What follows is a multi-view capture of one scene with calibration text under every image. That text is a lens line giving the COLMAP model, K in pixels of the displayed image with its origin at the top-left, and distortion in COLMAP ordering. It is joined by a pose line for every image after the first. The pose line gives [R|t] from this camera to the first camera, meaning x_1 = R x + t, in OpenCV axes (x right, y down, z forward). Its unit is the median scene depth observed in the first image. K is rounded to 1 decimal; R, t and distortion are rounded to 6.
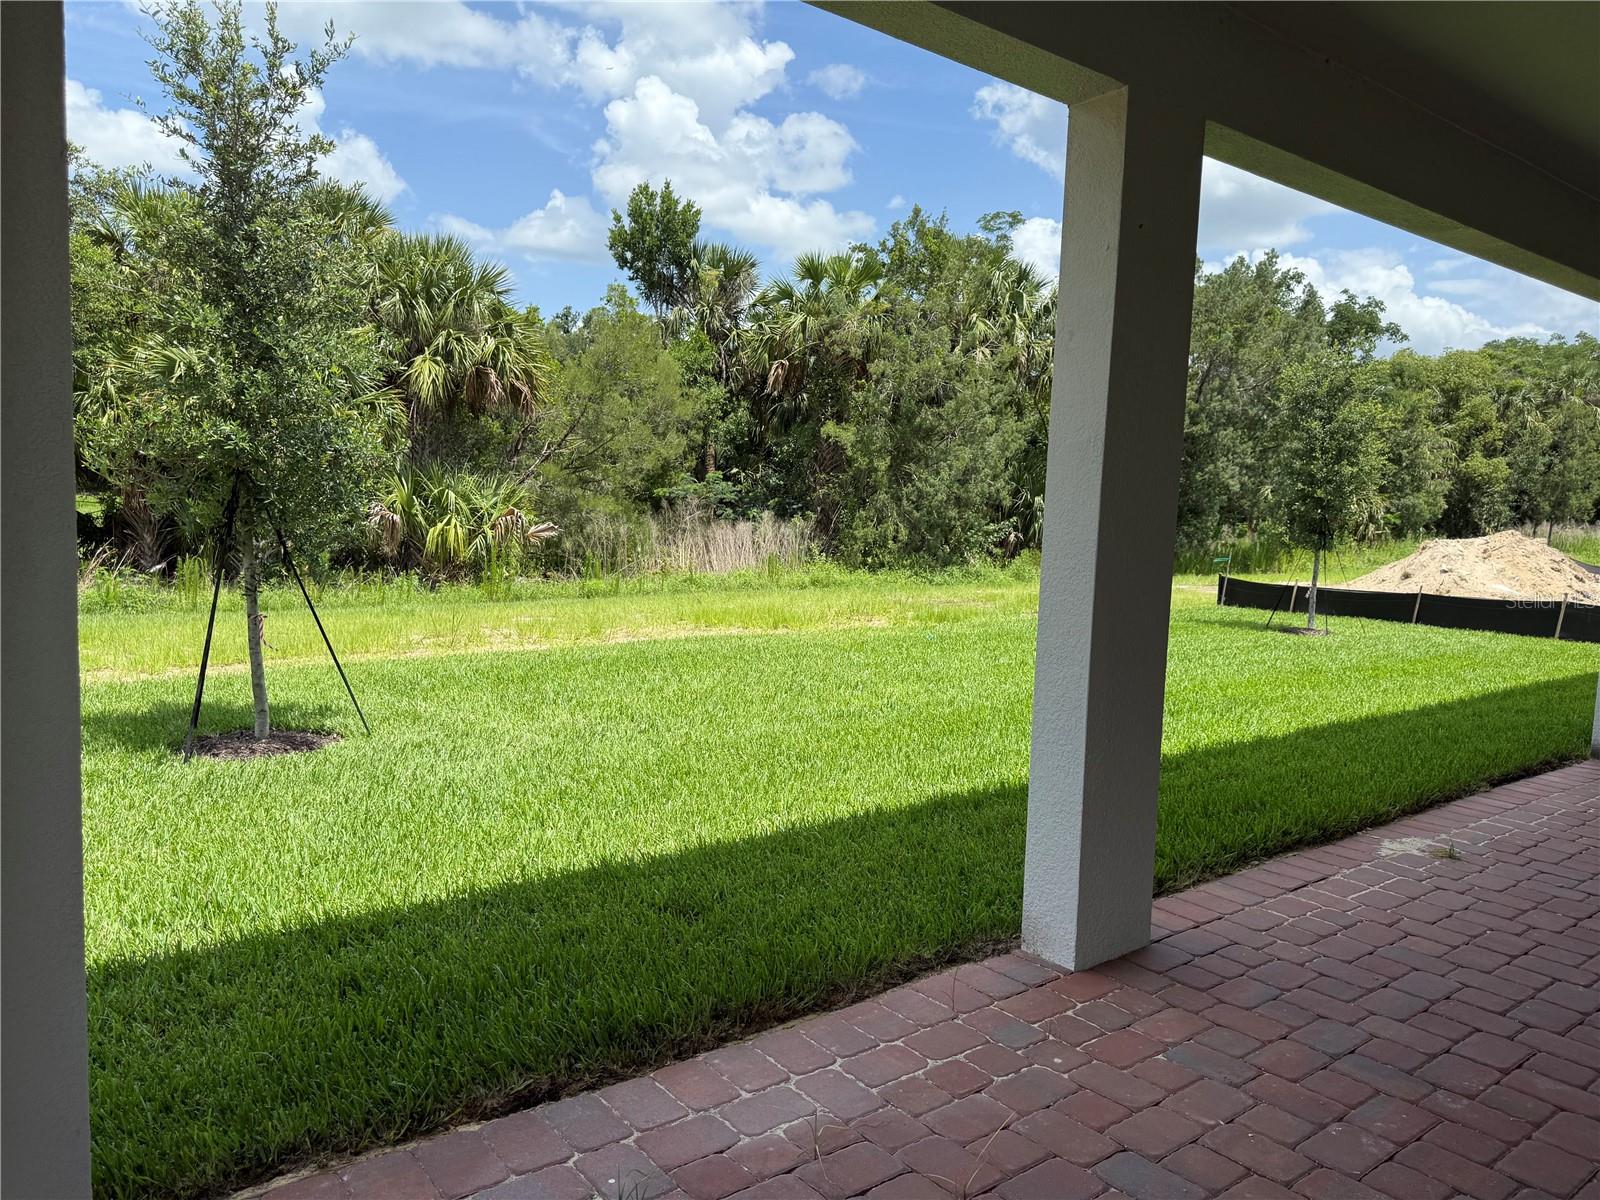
lens RADIAL K [[1134.5, 0, 795.5], [0, 1134.5, 604.3], [0, 0, 1]] dist [0.075026, -0.074947]
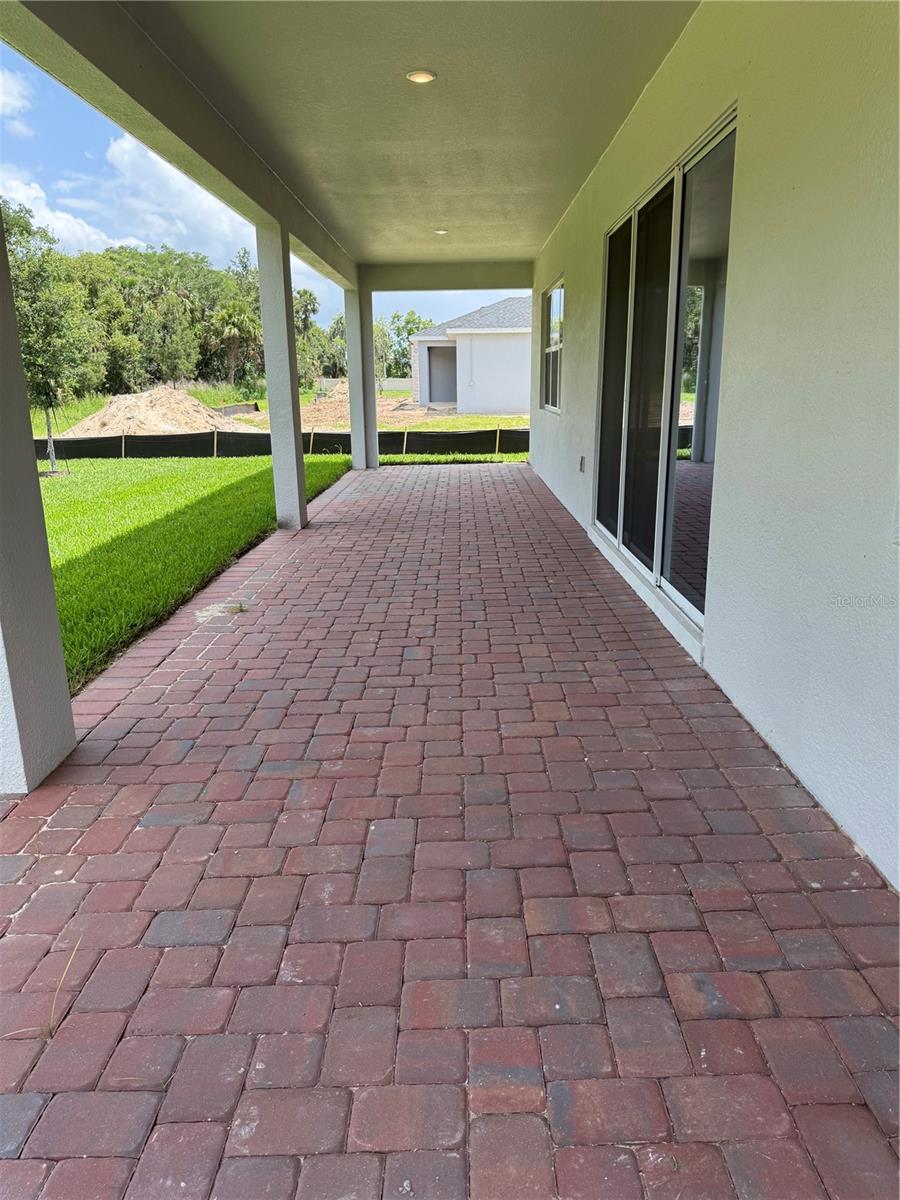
lens RADIAL K [[850.9, 0, 455.1], [0, 850.9, 602.7], [0, 0, 1]] dist [0.075026, -0.074947]
pose [[0.630554, -0.246979, 0.735801, -0.048381], [0.117584, 0.967475, 0.223978, 0.000435], [-0.767187, -0.054711, 0.639086, 0.107668]]
